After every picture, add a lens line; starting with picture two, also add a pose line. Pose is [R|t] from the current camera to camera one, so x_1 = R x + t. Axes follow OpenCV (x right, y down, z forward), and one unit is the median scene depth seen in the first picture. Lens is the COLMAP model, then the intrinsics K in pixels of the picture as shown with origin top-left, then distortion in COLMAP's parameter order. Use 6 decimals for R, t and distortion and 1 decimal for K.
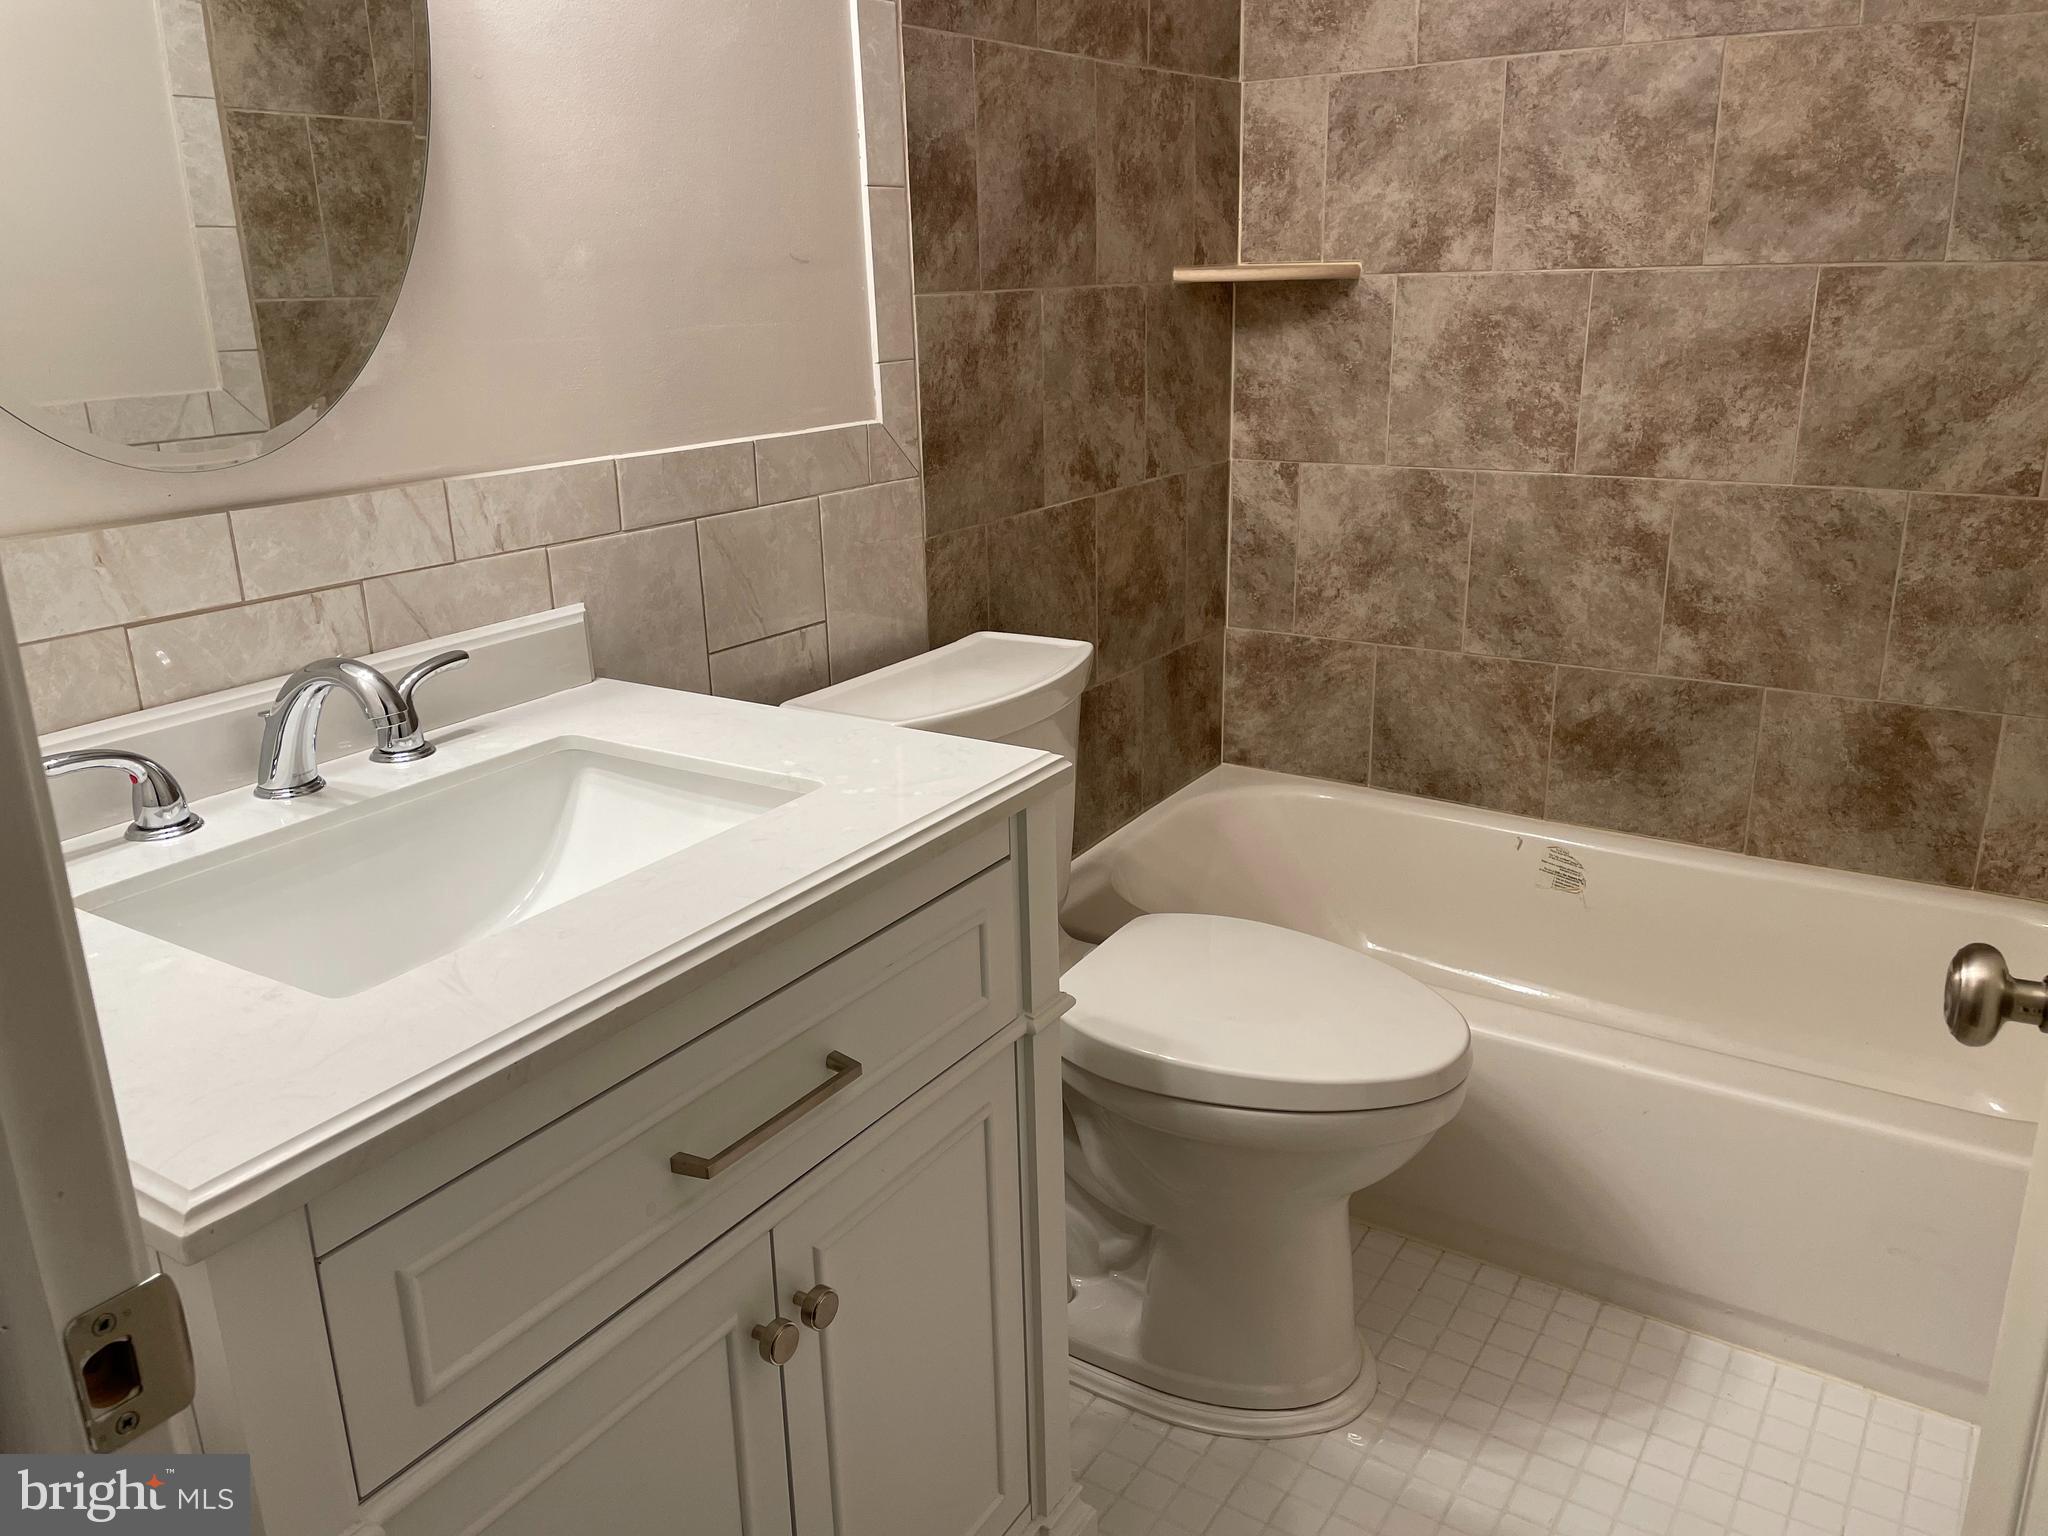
lens RADIAL K [[1582.5, 0, 1024.0], [0, 1582.5, 768.0], [0, 0, 1]] dist [0.059256, -0.091431]
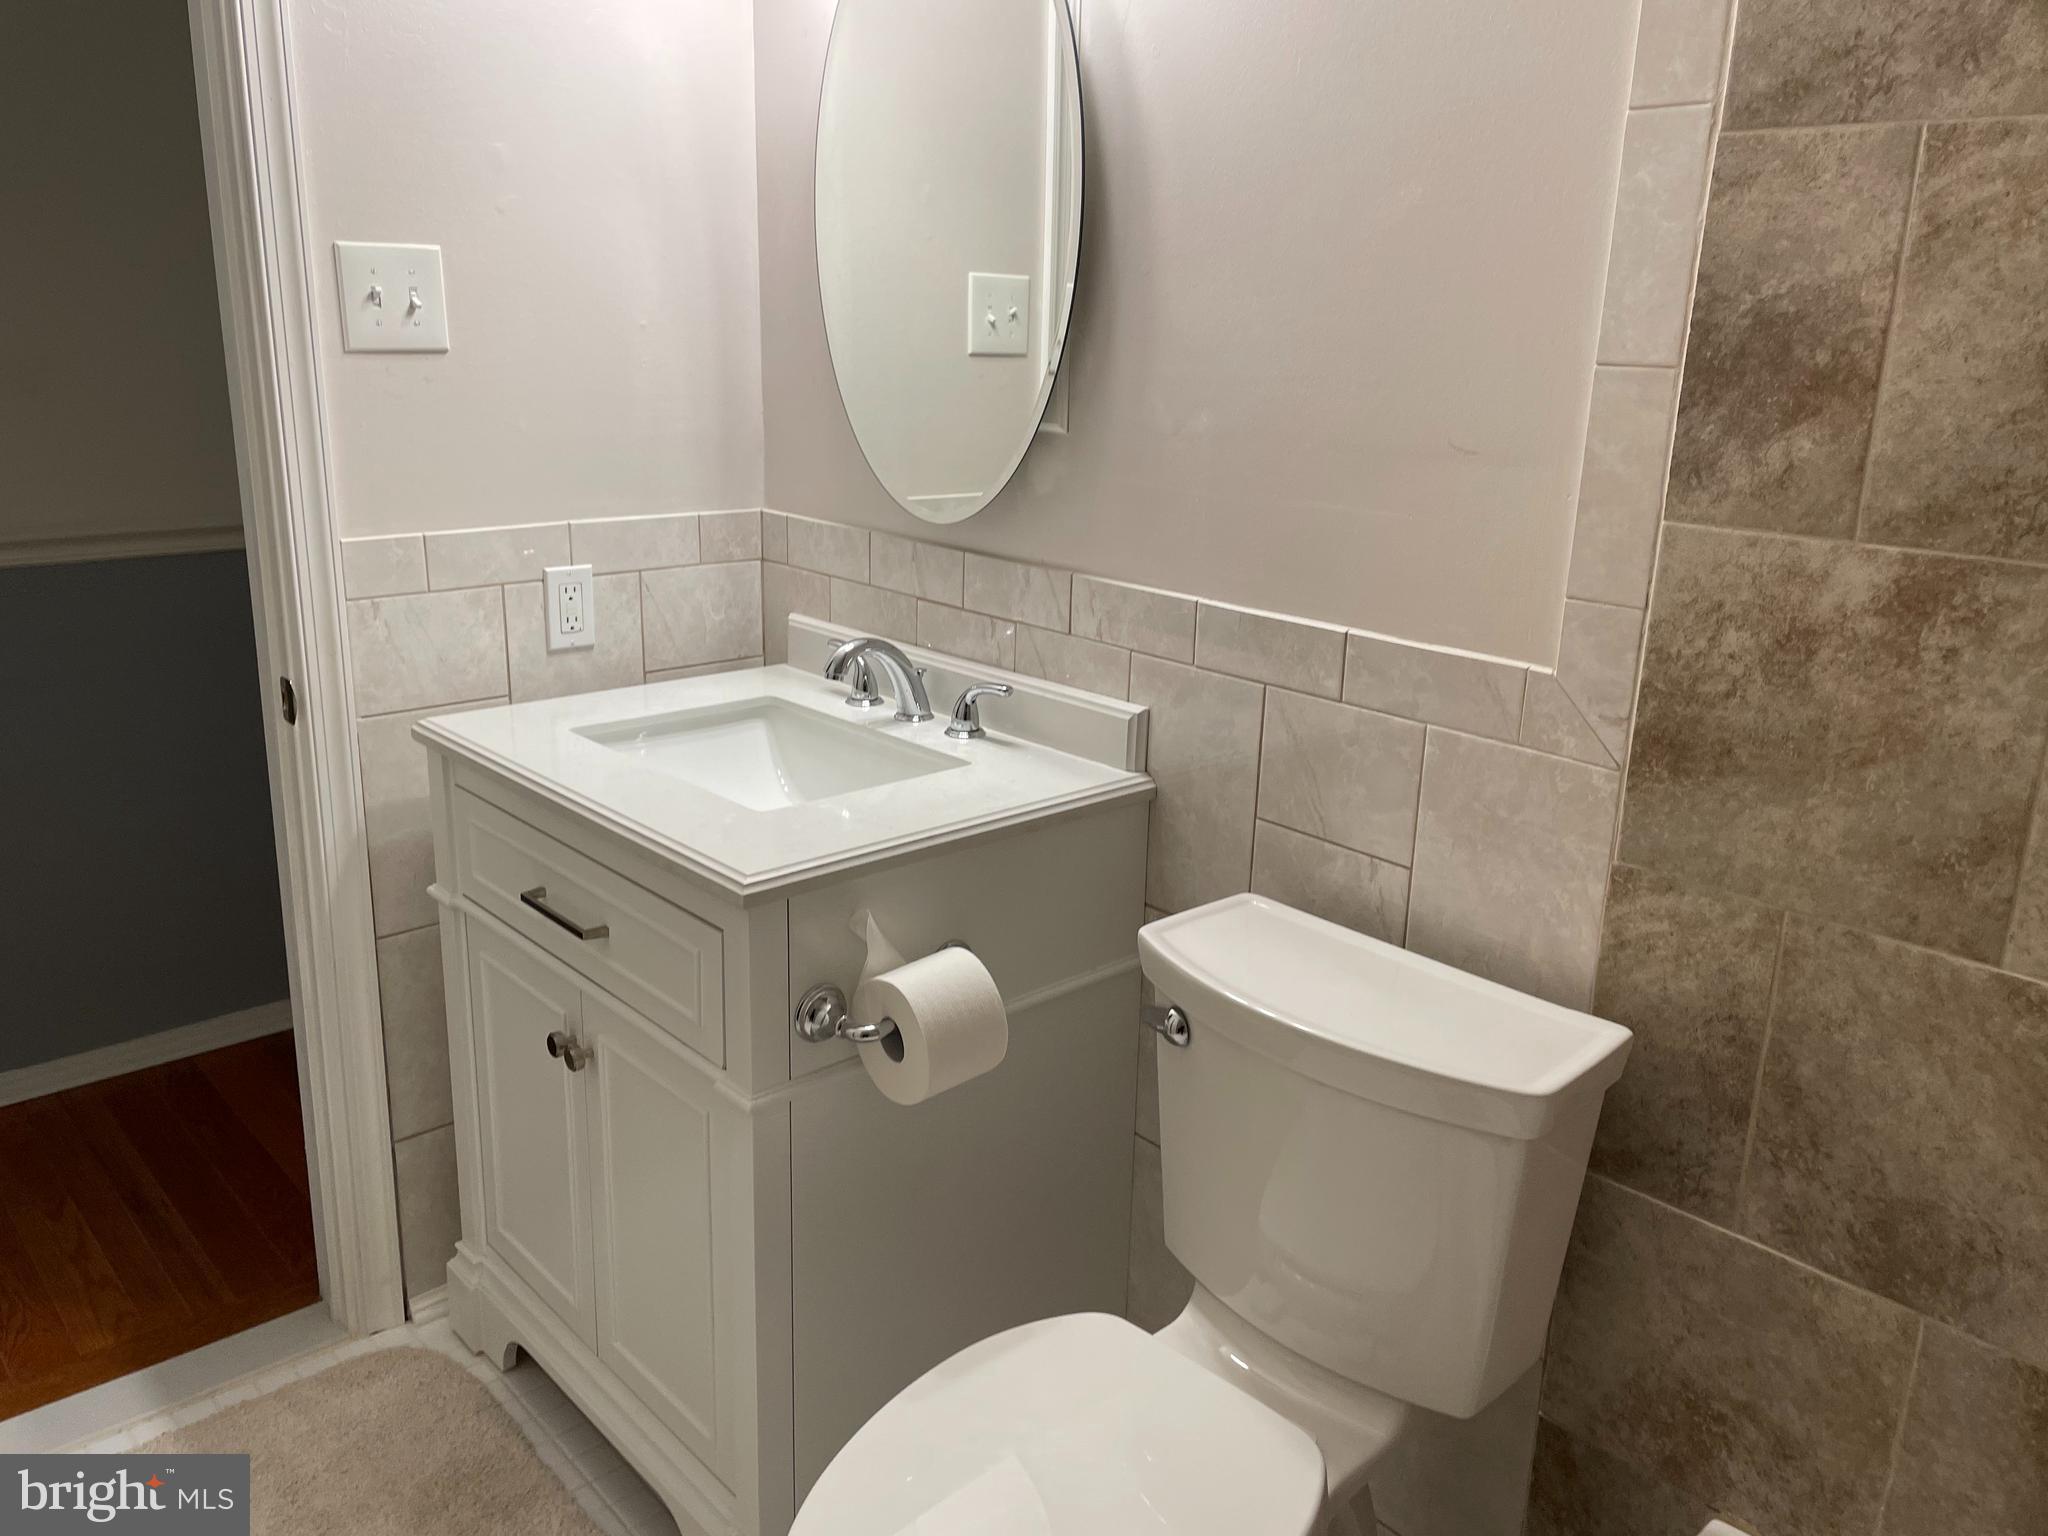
lens RADIAL K [[1582.5, 0, 1024.0], [0, 1582.5, 768.0], [0, 0, 1]] dist [0.059256, -0.091431]
pose [[-0.281393, 0.278296, -0.918351, 0.649613], [-0.308564, 0.879953, 0.361208, -0.359569], [0.908629, 0.385012, -0.161741, 0.885660]]
